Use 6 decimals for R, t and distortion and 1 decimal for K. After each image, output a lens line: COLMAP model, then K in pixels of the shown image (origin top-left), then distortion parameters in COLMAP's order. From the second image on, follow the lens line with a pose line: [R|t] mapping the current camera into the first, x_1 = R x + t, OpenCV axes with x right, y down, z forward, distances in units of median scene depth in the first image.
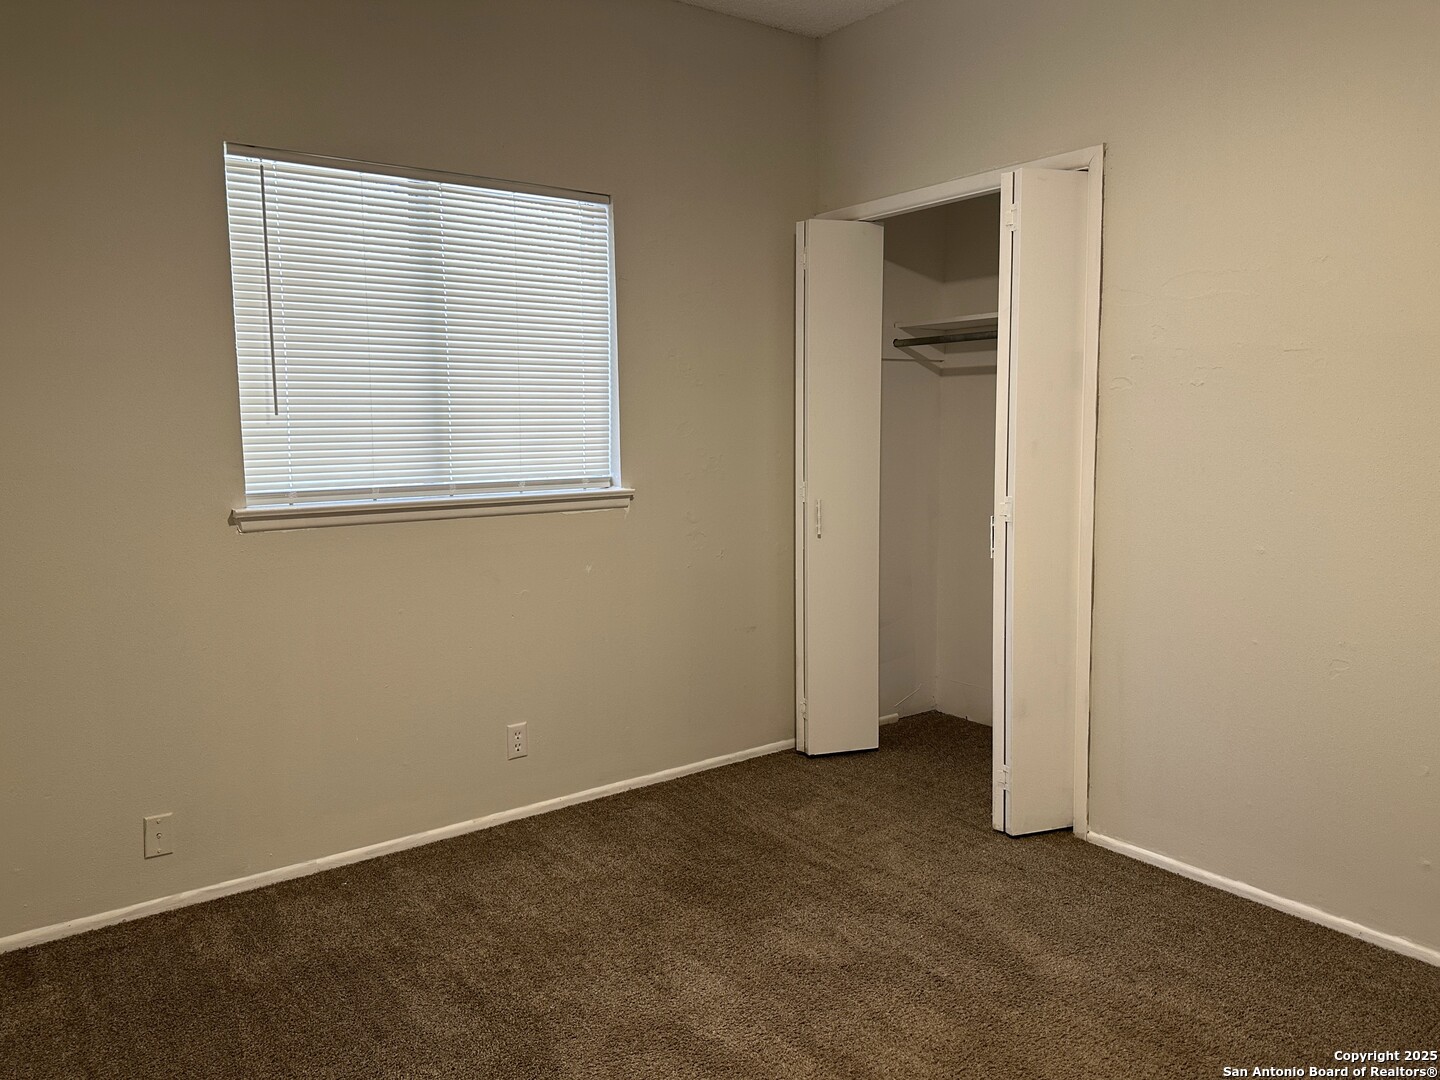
lens RADIAL K [[1008.4, 0, 718.9], [0, 1008.4, 548.6], [0, 0, 1]] dist [0.042620, -0.048981]
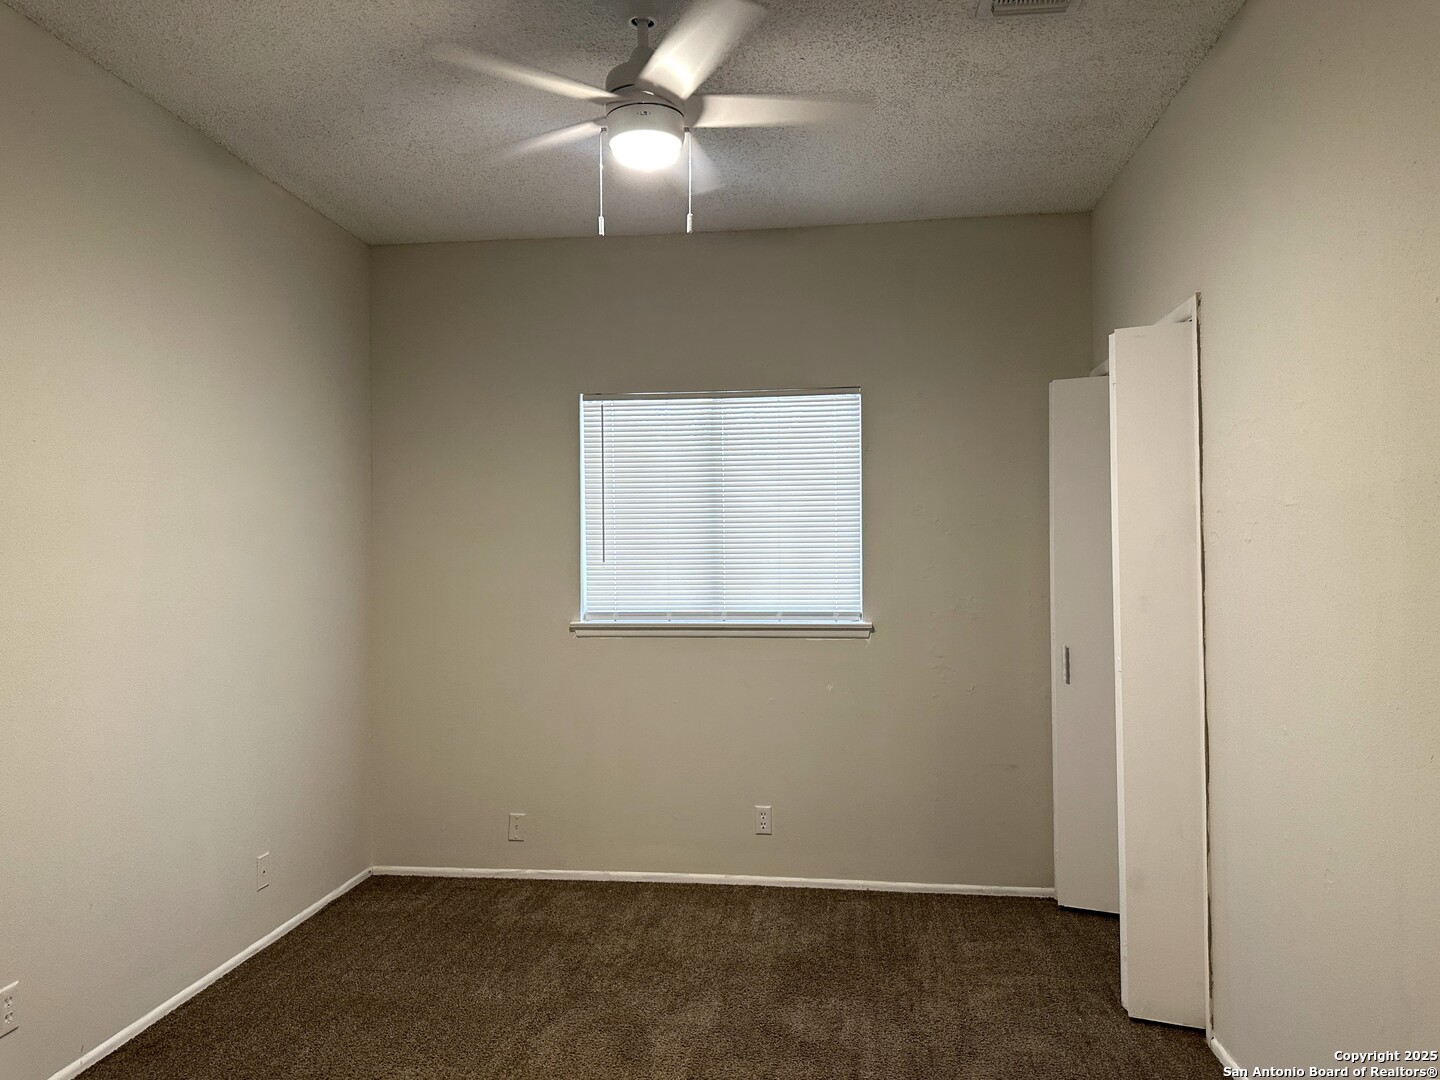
lens RADIAL K [[1008.4, 0, 719.4], [0, 1008.4, 531.0], [0, 0, 1]] dist [0.042620, -0.048981]
pose [[0.733323, -0.010597, -0.679797, 0.669589], [-0.086975, 0.990201, -0.109260, -0.024128], [0.674294, 0.139248, 0.725216, 0.011333]]
